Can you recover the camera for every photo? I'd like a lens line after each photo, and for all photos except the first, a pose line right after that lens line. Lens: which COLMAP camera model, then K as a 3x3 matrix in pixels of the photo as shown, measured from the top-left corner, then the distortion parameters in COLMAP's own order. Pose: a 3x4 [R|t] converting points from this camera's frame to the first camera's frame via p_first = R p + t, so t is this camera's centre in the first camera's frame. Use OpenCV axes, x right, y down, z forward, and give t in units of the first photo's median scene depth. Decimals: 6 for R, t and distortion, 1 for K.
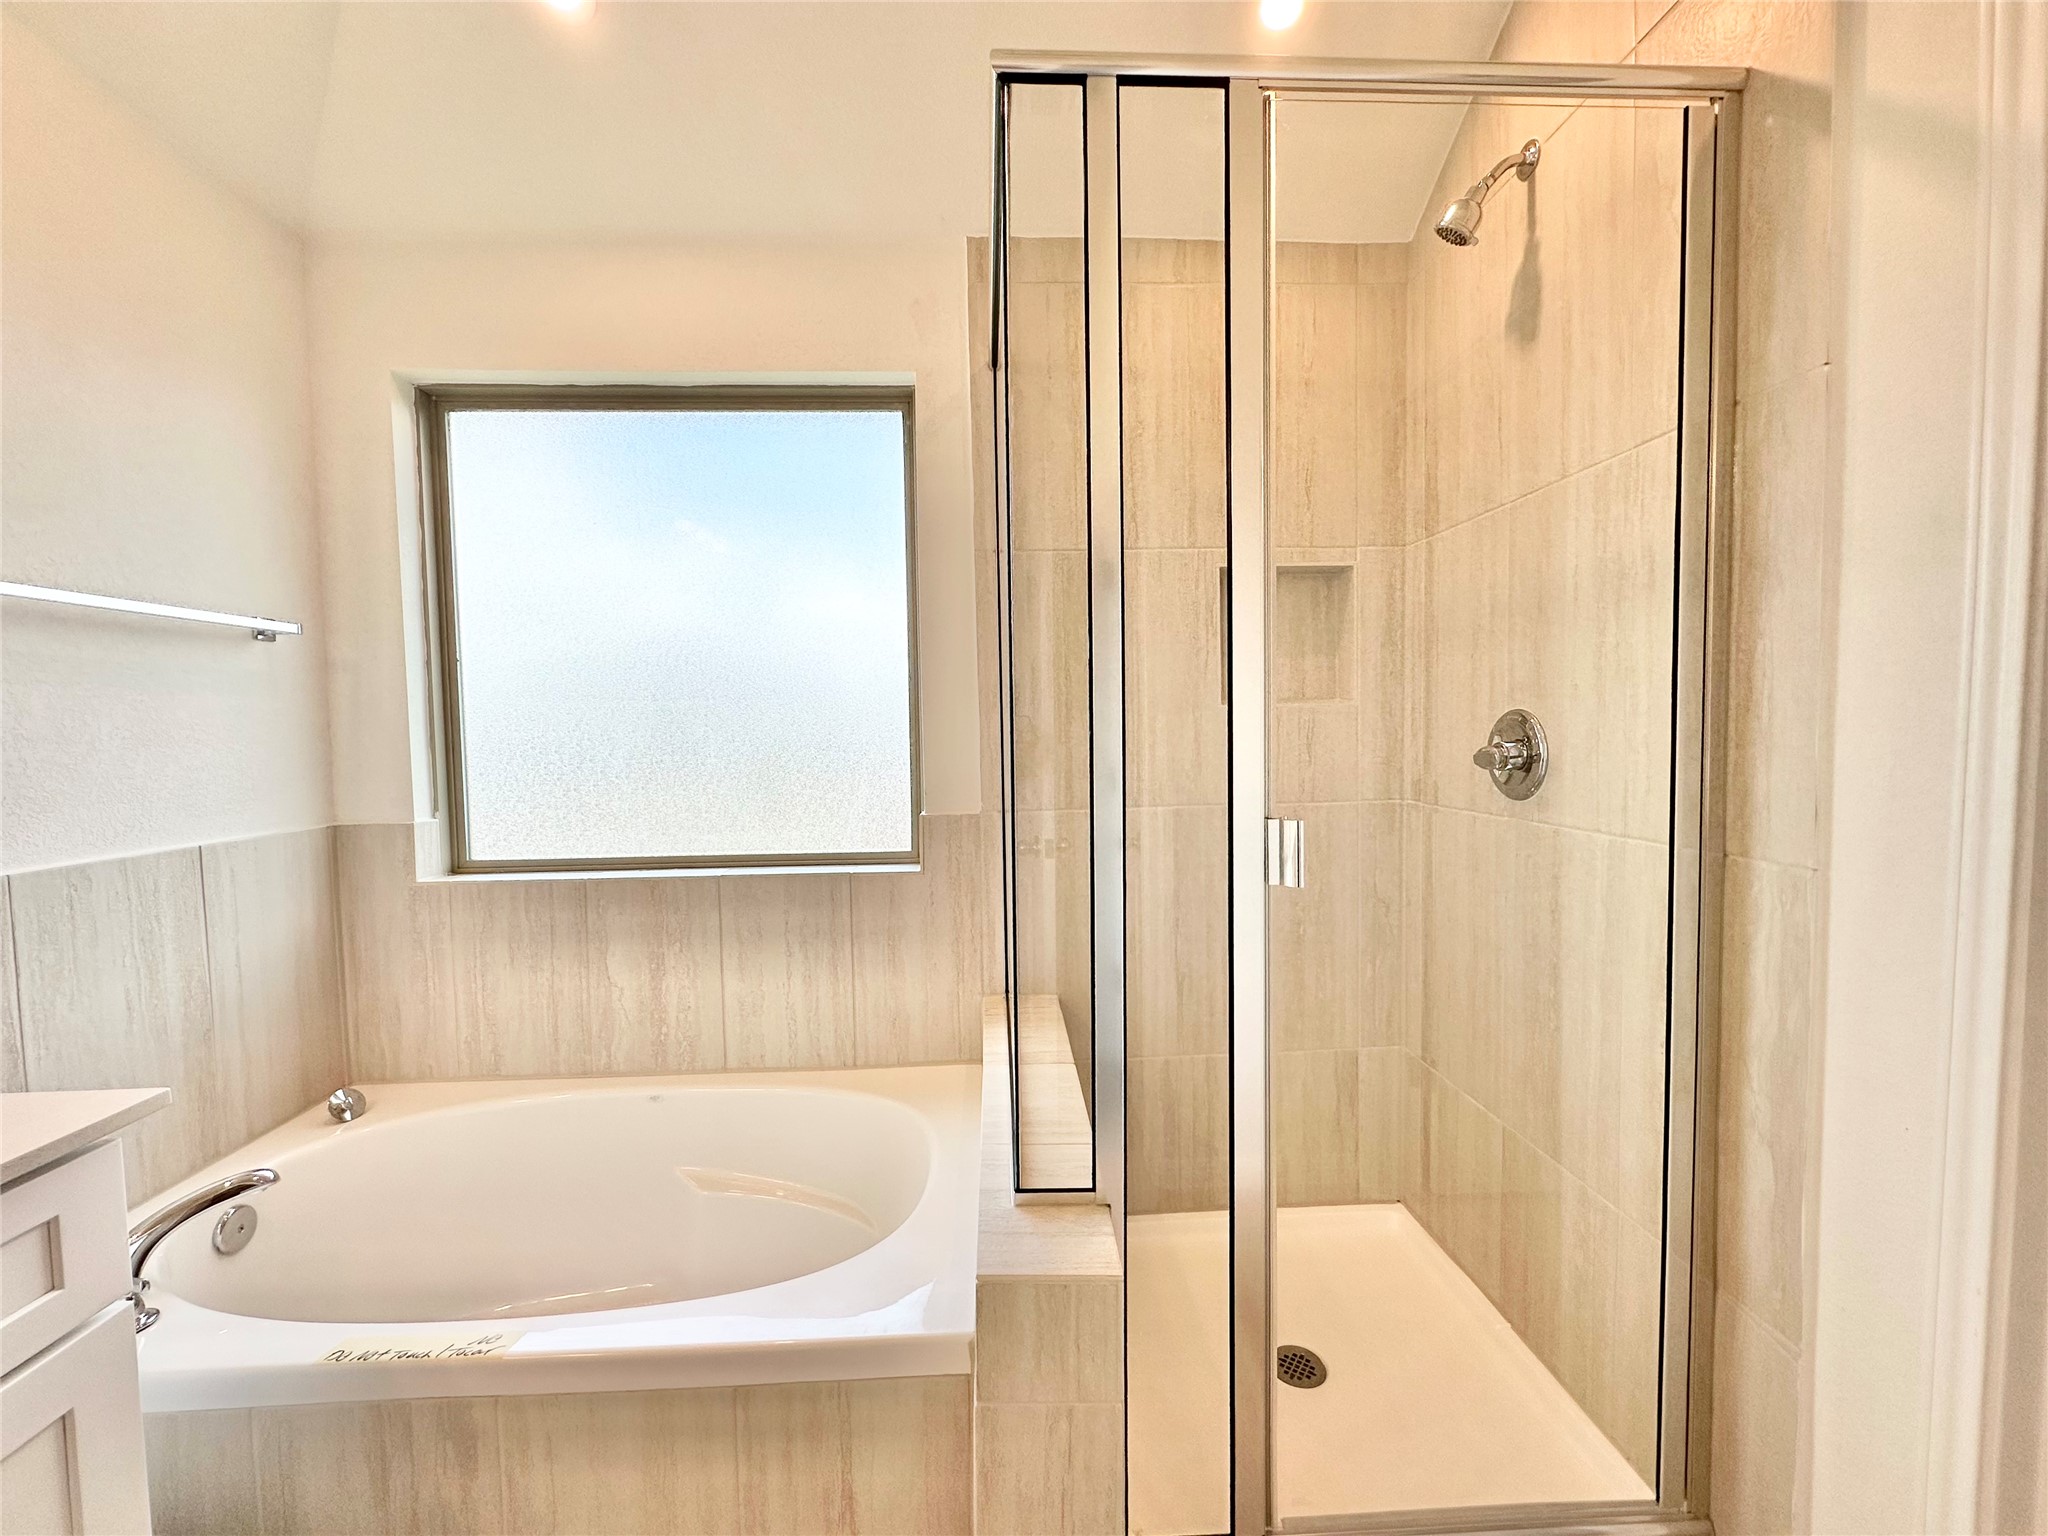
lens RADIAL K [[820.6, 0, 1024.5], [0, 820.6, 764.3], [0, 0, 1]] dist [-0.003481, 0.000593]
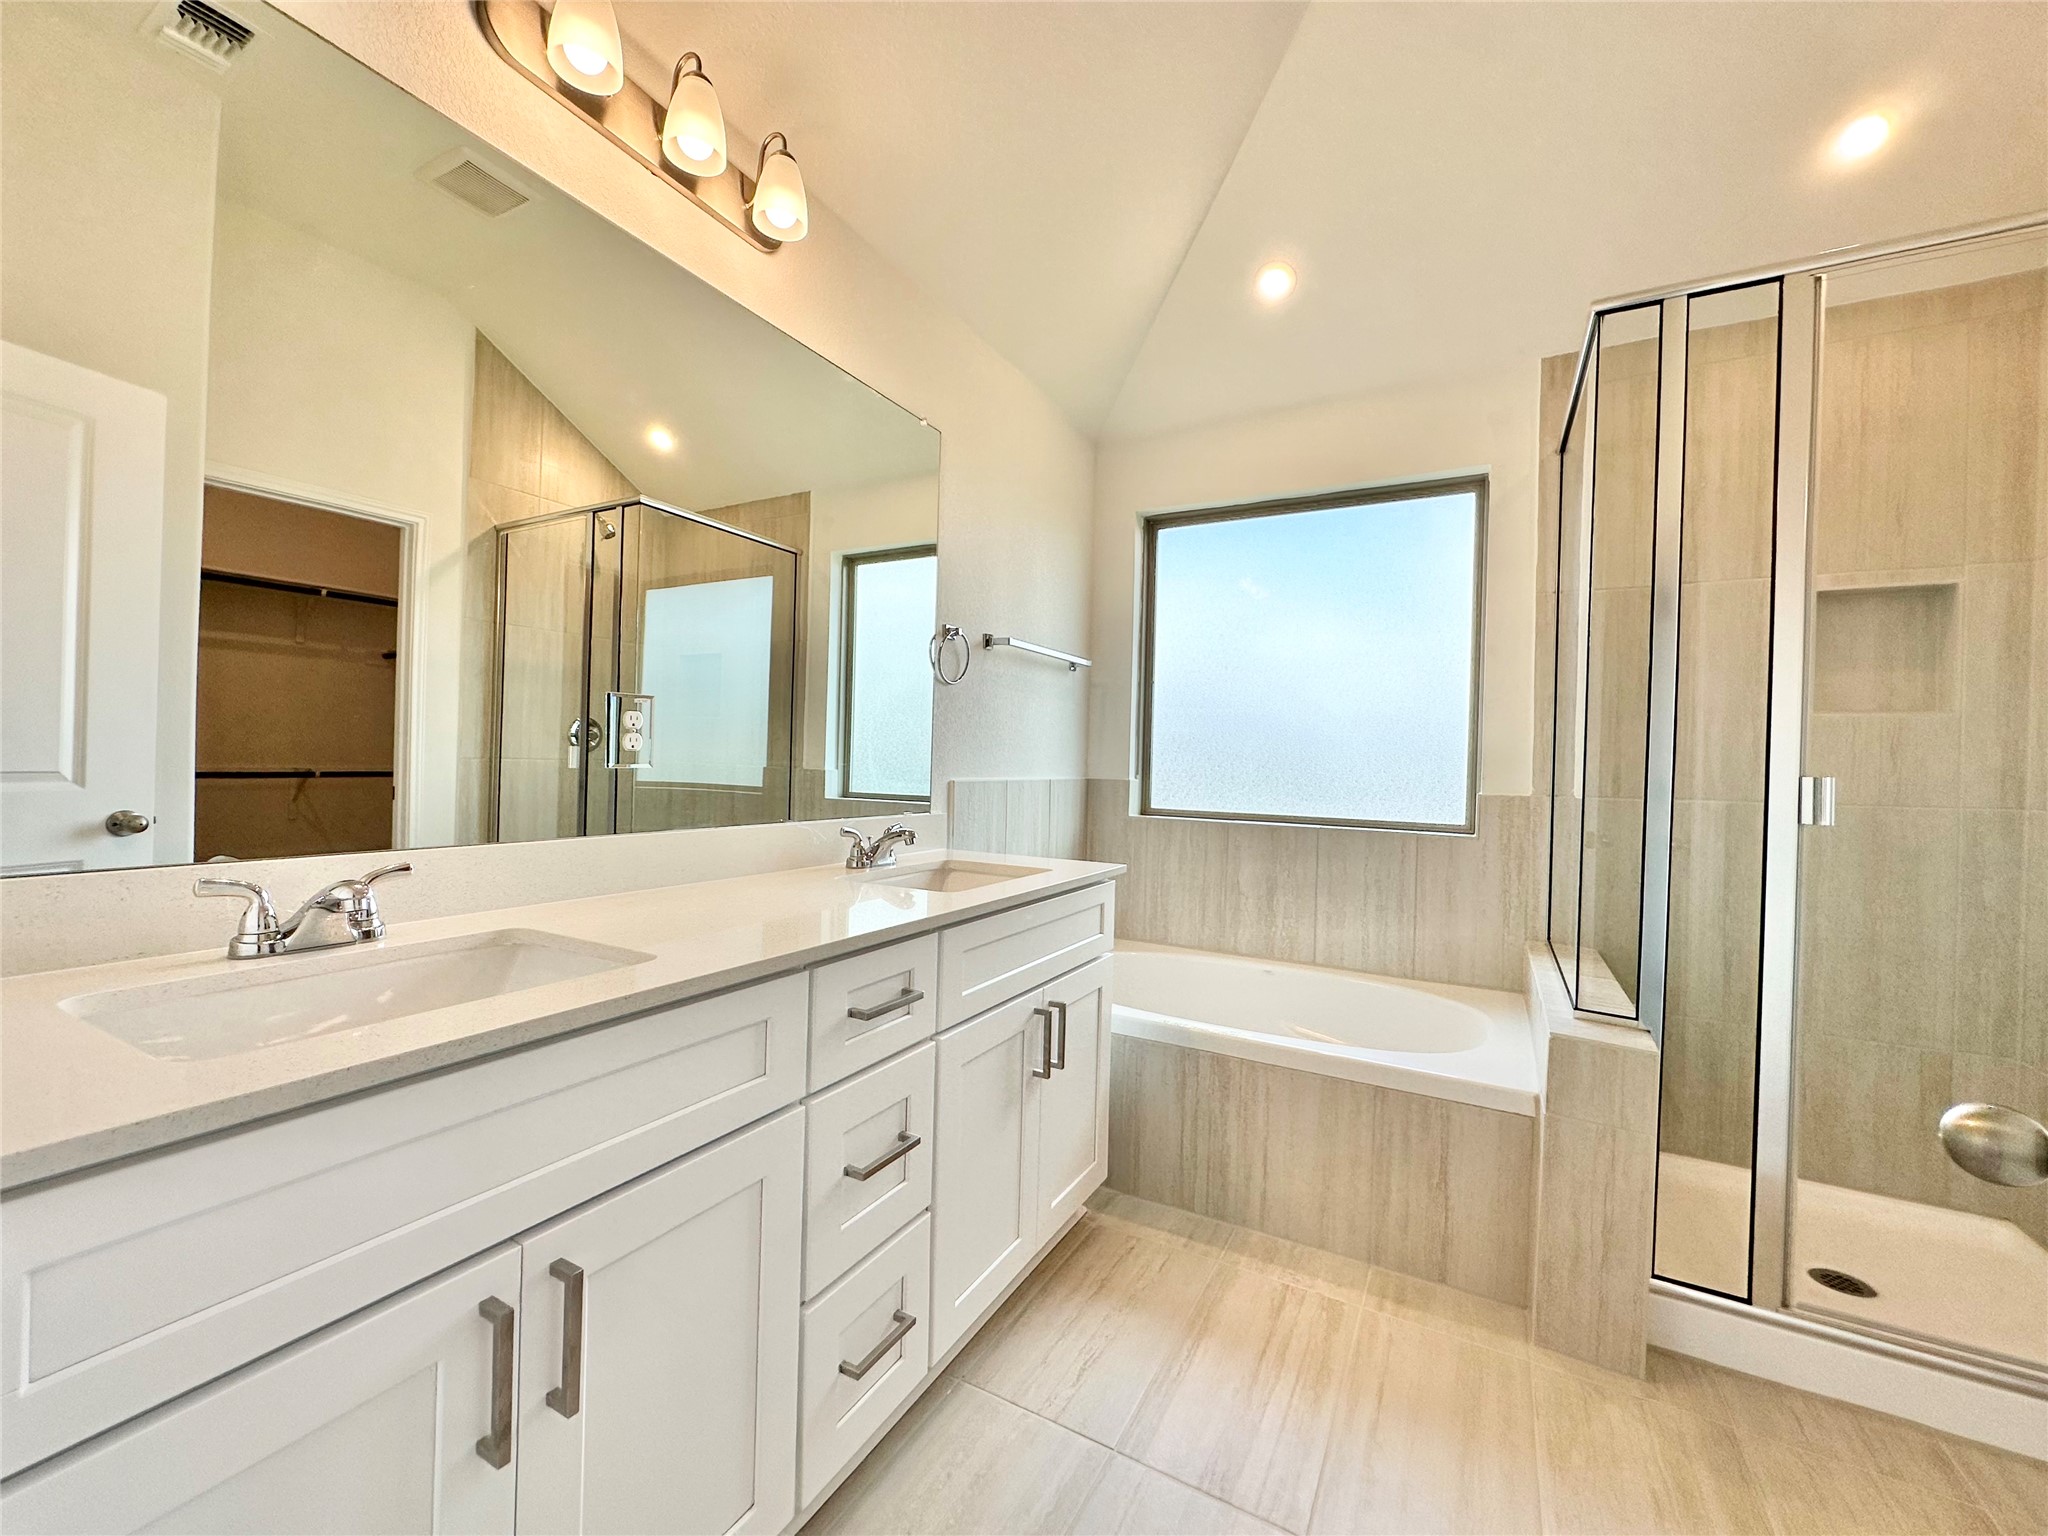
lens RADIAL K [[820.6, 0, 1028.1], [0, 820.6, 763.9], [0, 0, 1]] dist [-0.003481, 0.000593]
pose [[0.851861, 0.041151, -0.522149, -0.057998], [-0.065517, 0.997451, -0.028278, 0.098712], [0.519654, 0.058299, 0.852386, -0.507728]]
